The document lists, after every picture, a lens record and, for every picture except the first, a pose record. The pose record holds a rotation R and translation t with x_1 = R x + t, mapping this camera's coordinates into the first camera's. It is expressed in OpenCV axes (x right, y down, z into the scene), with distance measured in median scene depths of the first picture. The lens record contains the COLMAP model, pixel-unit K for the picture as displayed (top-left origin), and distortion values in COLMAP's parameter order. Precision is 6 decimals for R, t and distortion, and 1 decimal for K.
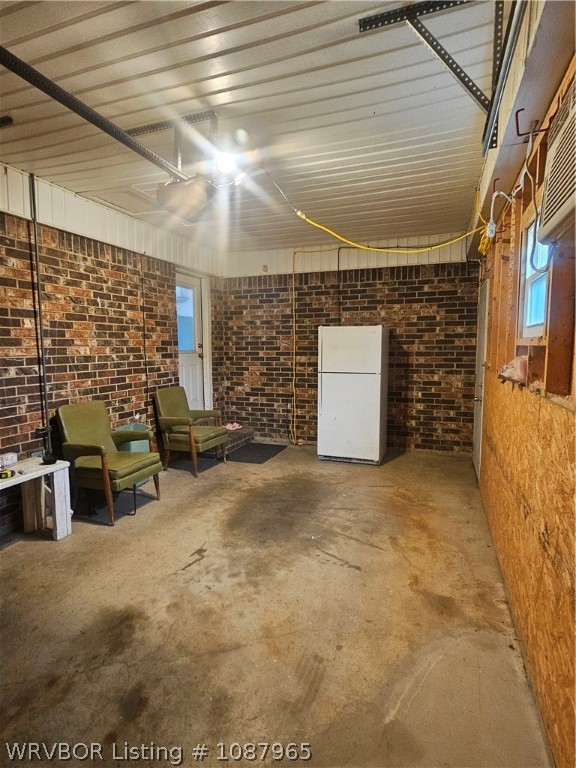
lens RADIAL K [[413.5, 0, 288.5], [0, 413.5, 384.7], [0, 0, 1]] dist [-0.006110, -0.002620]
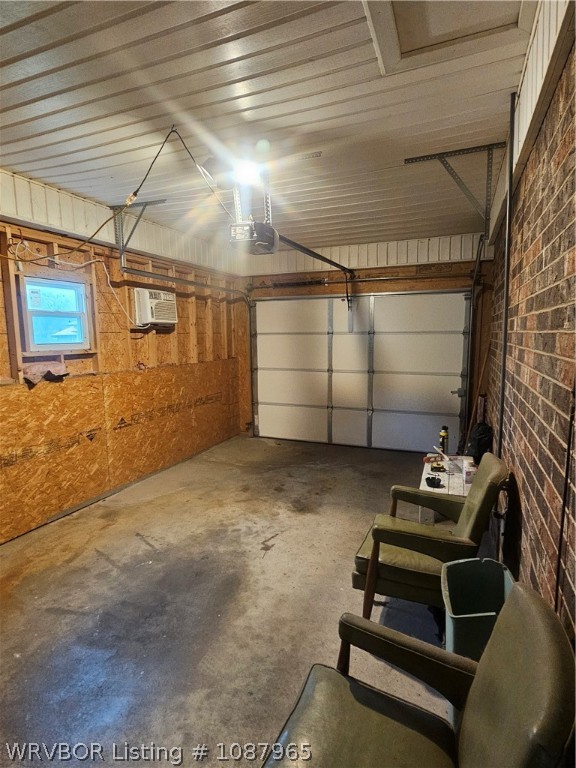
lens RADIAL K [[413.5, 0, 289.0], [0, 413.5, 384.2], [0, 0, 1]] dist [-0.006110, -0.002620]
pose [[-0.998959, 0.011514, 0.044150, -0.342946], [0.020595, 0.977244, 0.211116, -0.248678], [-0.040714, 0.211805, -0.976463, 2.067052]]
